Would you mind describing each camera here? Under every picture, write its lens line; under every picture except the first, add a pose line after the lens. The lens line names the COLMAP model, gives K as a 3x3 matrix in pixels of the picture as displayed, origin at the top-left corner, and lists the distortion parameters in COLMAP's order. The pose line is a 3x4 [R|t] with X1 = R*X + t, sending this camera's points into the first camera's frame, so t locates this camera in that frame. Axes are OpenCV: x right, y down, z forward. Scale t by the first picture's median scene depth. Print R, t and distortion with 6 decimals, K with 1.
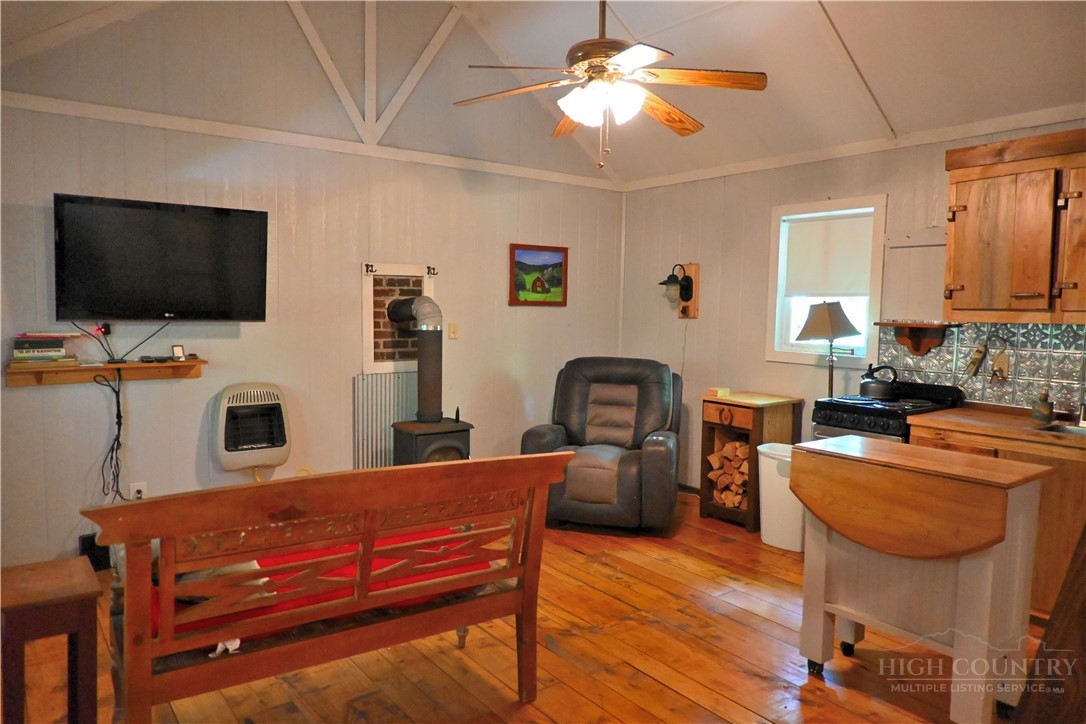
lens RADIAL K [[737.0, 0, 541.3], [0, 737.0, 360.3], [0, 0, 1]] dist [-0.001678, -0.002742]
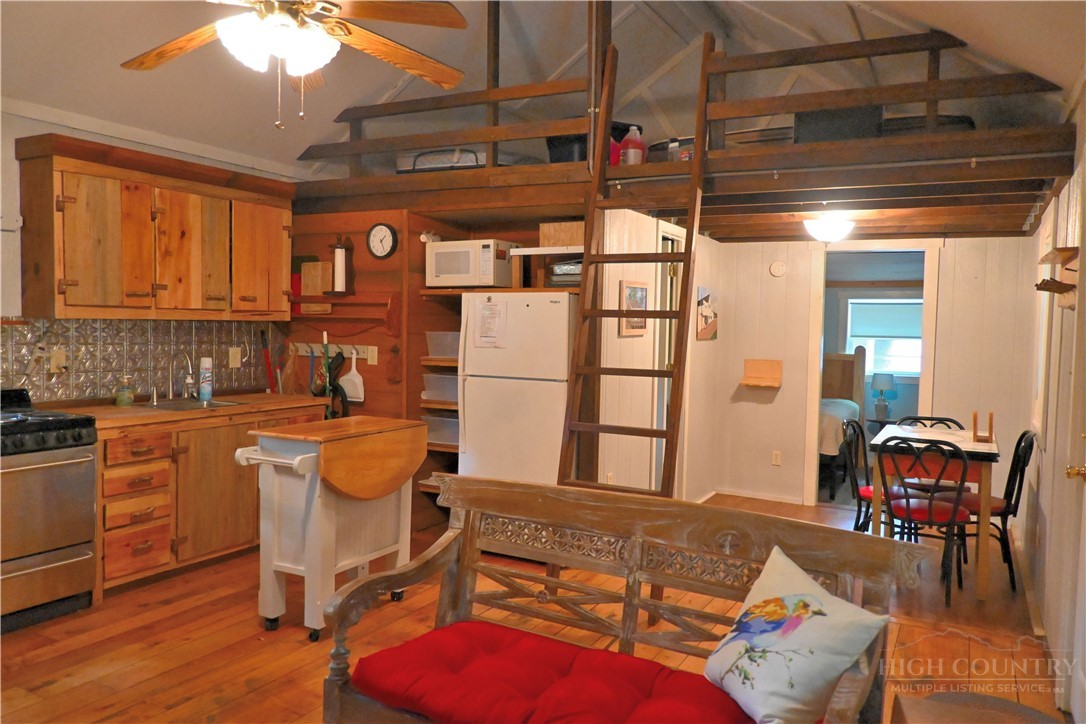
lens RADIAL K [[791.5, 0, 536.7], [0, 791.5, 362.8], [0, 0, 1]] dist [-0.000842, 0.010924]
pose [[-0.416583, -0.070931, 0.906326, -0.541586], [0.036549, 0.994839, 0.094657, -0.060808], [-0.908363, 0.072557, -0.411841, 0.765505]]
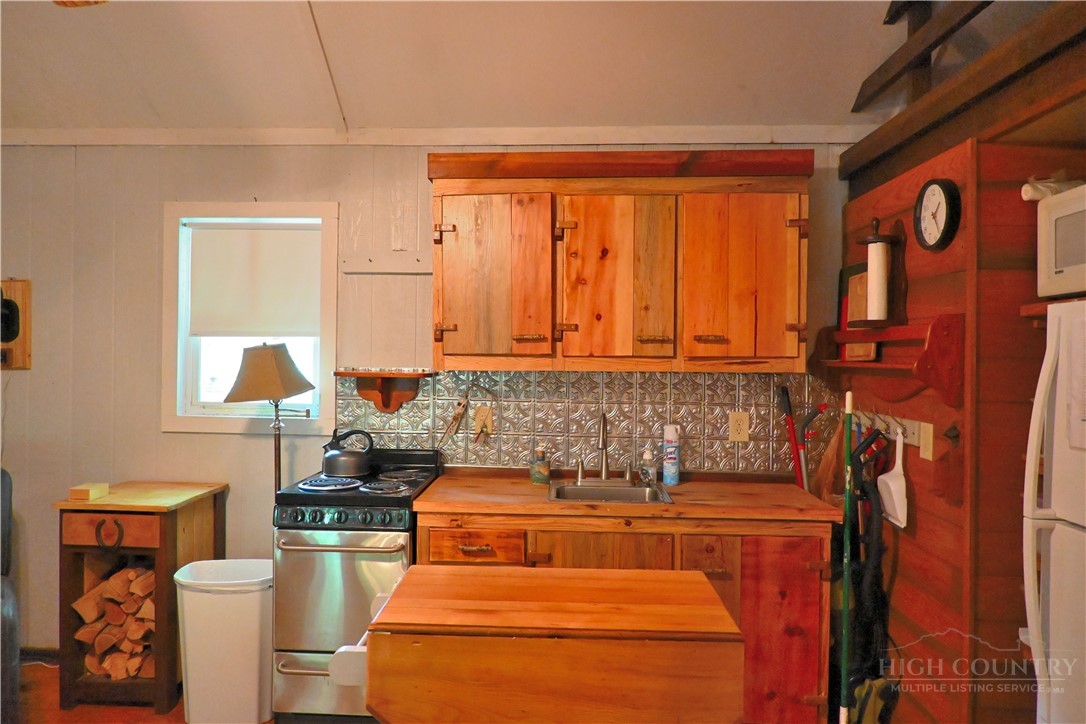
lens RADIAL K [[737.0, 0, 540.9], [0, 737.0, 360.9], [0, 0, 1]] dist [-0.001678, -0.002742]
pose [[0.636708, -0.016671, 0.770925, 0.014042], [0.055870, 0.998136, -0.024559, -0.032546], [-0.769079, 0.058708, 0.636452, 0.365304]]
